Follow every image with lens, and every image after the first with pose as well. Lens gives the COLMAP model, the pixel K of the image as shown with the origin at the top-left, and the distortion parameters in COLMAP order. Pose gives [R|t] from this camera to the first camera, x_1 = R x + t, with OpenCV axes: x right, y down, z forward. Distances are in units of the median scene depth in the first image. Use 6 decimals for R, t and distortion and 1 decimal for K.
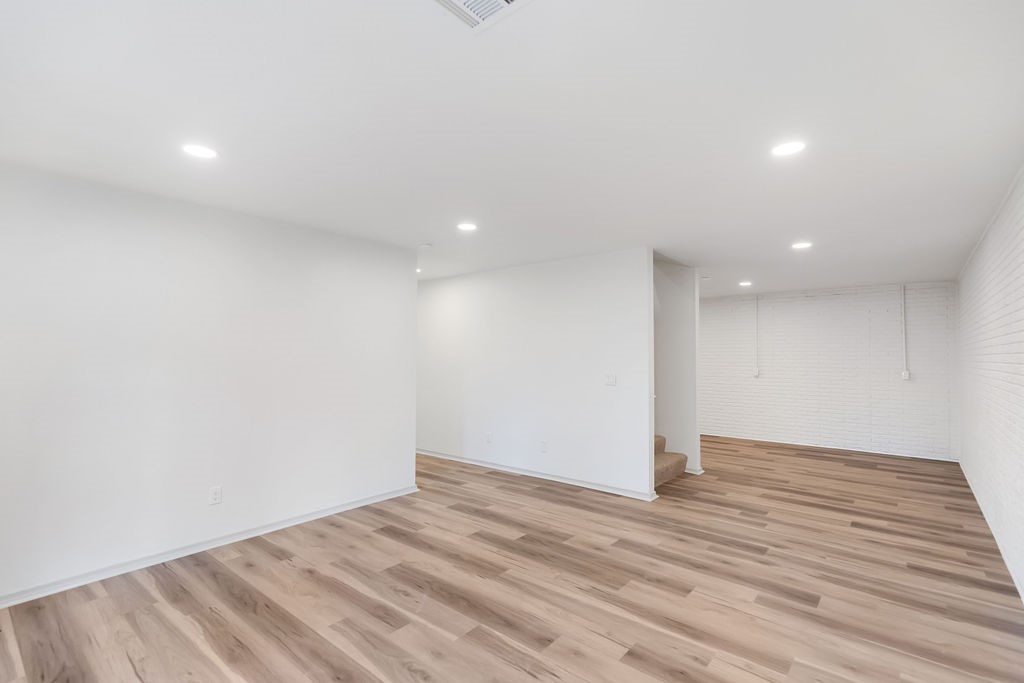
lens RADIAL K [[474.1, 0, 512.0], [0, 474.1, 352.1], [0, 0, 1]] dist [0.003904, 0.000706]
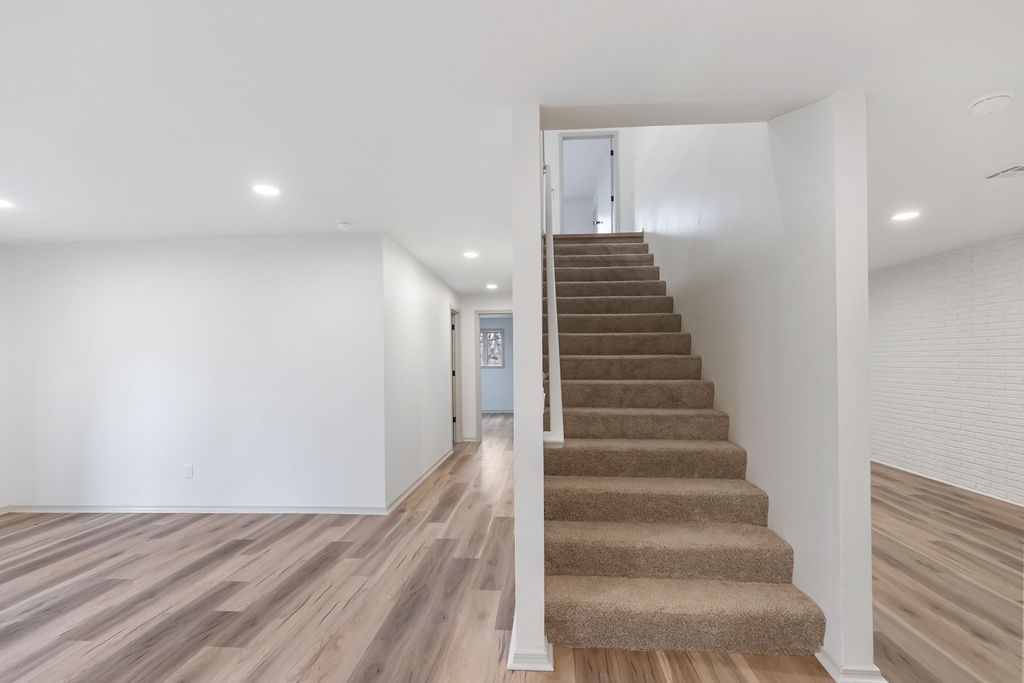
lens RADIAL K [[474.1, 0, 512.0], [0, 474.1, 352.1], [0, 0, 1]] dist [0.003904, 0.000706]
pose [[0.589897, -0.019064, -0.807254, 0.786222], [0.012656, 0.999817, -0.014363, 0.025787], [0.807379, -0.001744, 0.590030, 0.877540]]
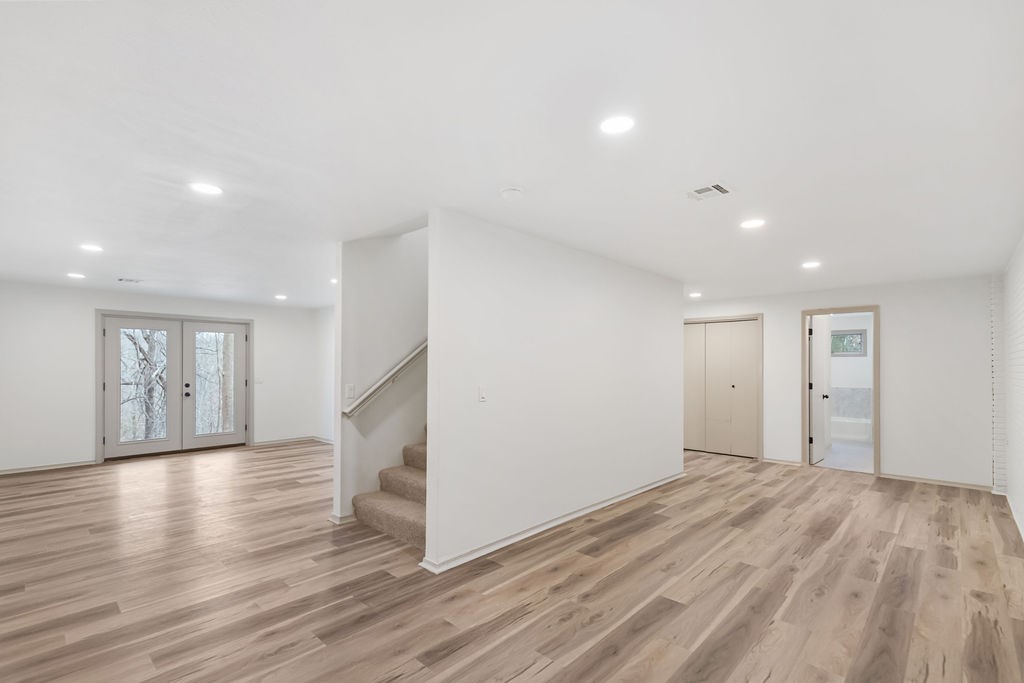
lens RADIAL K [[470.1, 0, 491.1], [0, 470.1, 363.8], [0, 0, 1]] dist [0.000777, -0.000160]
pose [[-0.074754, -0.011182, -0.997139, 1.387890], [-0.001692, 0.999937, -0.011087, 0.028476], [0.997201, 0.000859, -0.074768, 1.630020]]
